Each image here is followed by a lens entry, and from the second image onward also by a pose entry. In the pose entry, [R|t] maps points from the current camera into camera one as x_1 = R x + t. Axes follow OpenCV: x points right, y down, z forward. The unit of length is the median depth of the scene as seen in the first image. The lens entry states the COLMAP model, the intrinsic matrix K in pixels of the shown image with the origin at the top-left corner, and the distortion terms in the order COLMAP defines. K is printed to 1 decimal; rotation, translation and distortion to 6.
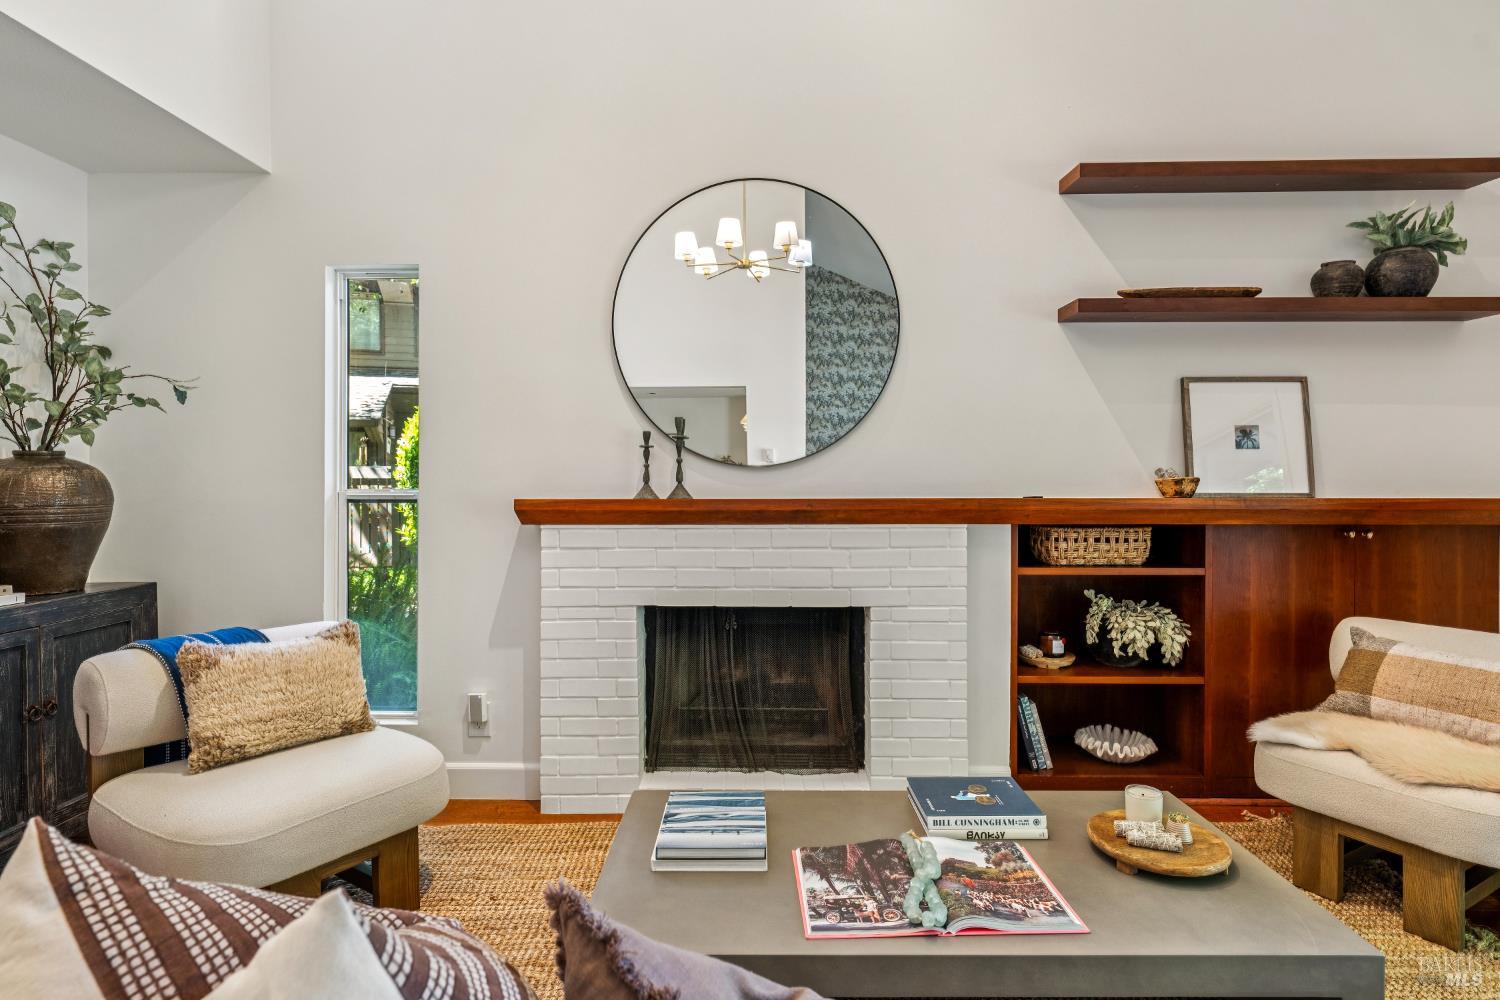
lens RADIAL K [[769.9, 0, 754.8], [0, 769.9, 488.6], [0, 0, 1]] dist [0.004706, -0.000111]
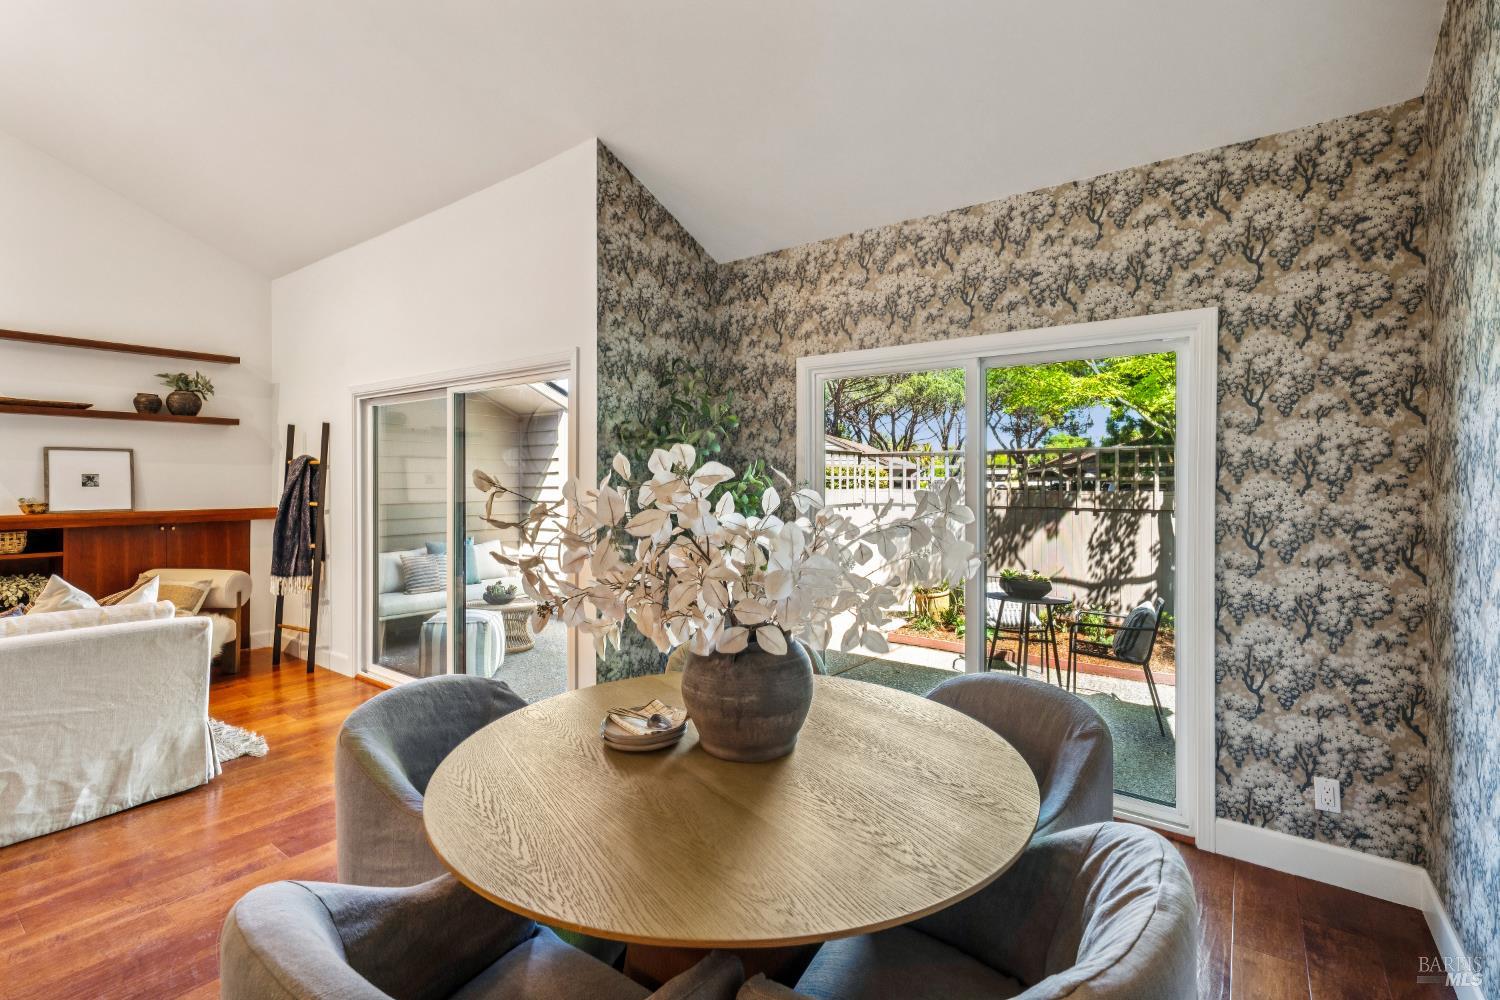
lens RADIAL K [[676.2, 0, 744.8], [0, 676.2, 477.3], [0, 0, 1]] dist [0.000043, -0.000113]
pose [[0.578735, 0.002280, 0.815513, 0.214581], [0.005236, 0.999965, -0.006512, -0.053638], [-0.815499, 0.008039, 0.578703, -1.238679]]
